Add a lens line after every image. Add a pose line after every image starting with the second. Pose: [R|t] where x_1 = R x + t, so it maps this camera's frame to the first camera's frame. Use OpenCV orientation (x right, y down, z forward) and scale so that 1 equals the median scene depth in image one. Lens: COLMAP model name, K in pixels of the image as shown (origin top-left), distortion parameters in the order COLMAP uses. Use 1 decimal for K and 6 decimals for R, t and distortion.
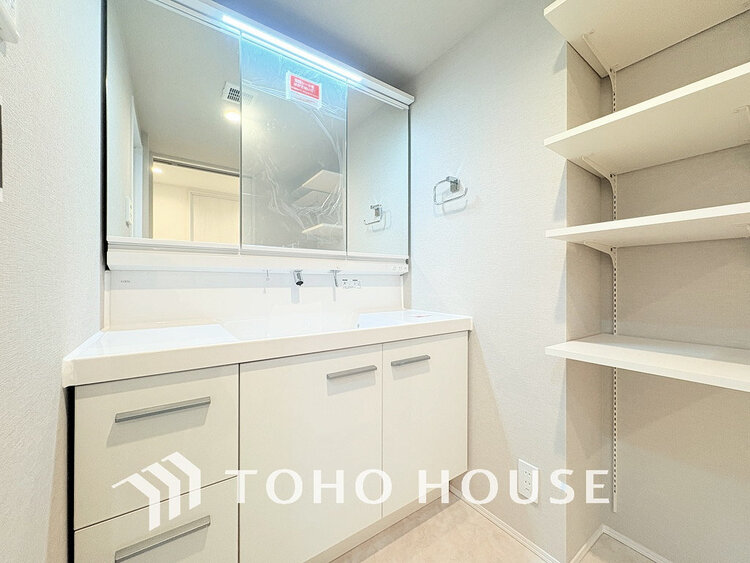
lens RADIAL K [[298.6, 0, 374.0], [0, 298.6, 281.7], [0, 0, 1]] dist [0.000295, -0.000060]
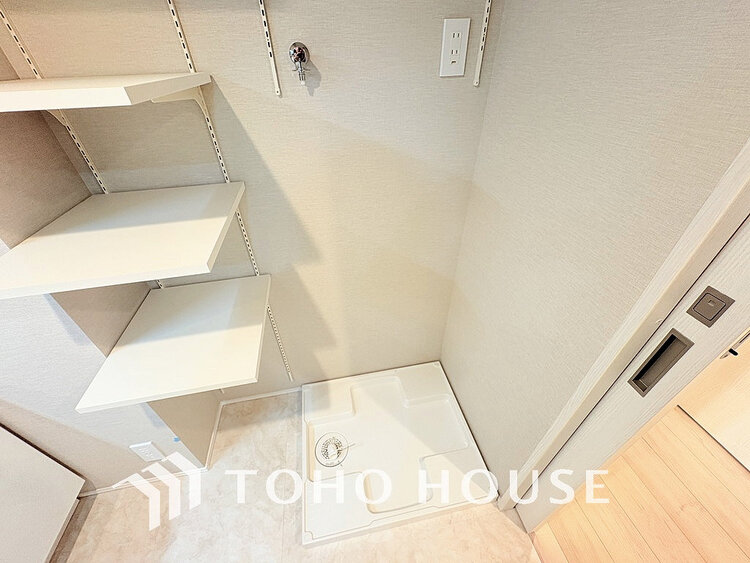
lens RADIAL K [[298.6, 0, 375.3], [0, 298.6, 281.9], [0, 0, 1]] dist [0.000295, -0.000060]
pose [[0.402588, -0.564433, 0.720651, 0.360400], [0.020038, 0.792514, 0.609524, -0.368378], [-0.915162, -0.230947, 0.330367, 0.056718]]
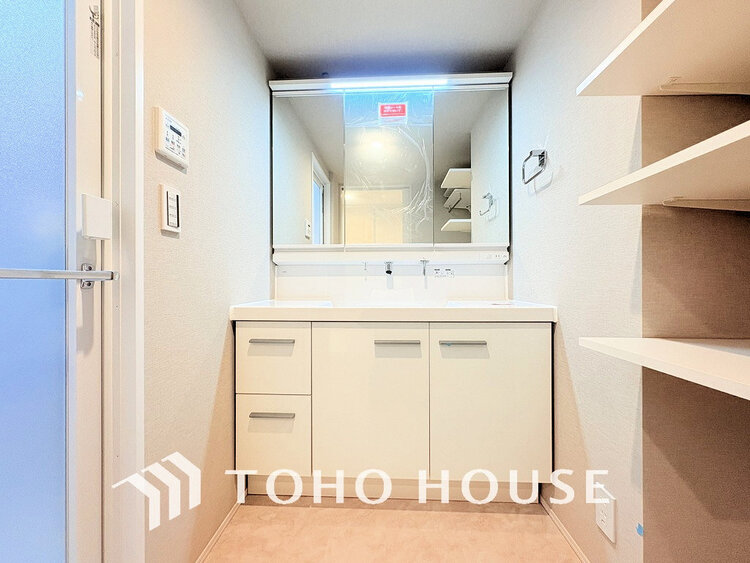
lens RADIAL K [[298.6, 0, 374.1], [0, 298.6, 282.1], [0, 0, 1]] dist [0.000295, -0.000060]
pose [[0.793171, -0.003250, -0.608991, 0.442967], [0.003298, 0.999994, -0.001042, 0.045944], [0.608990, -0.001182, 0.793177, -0.007189]]
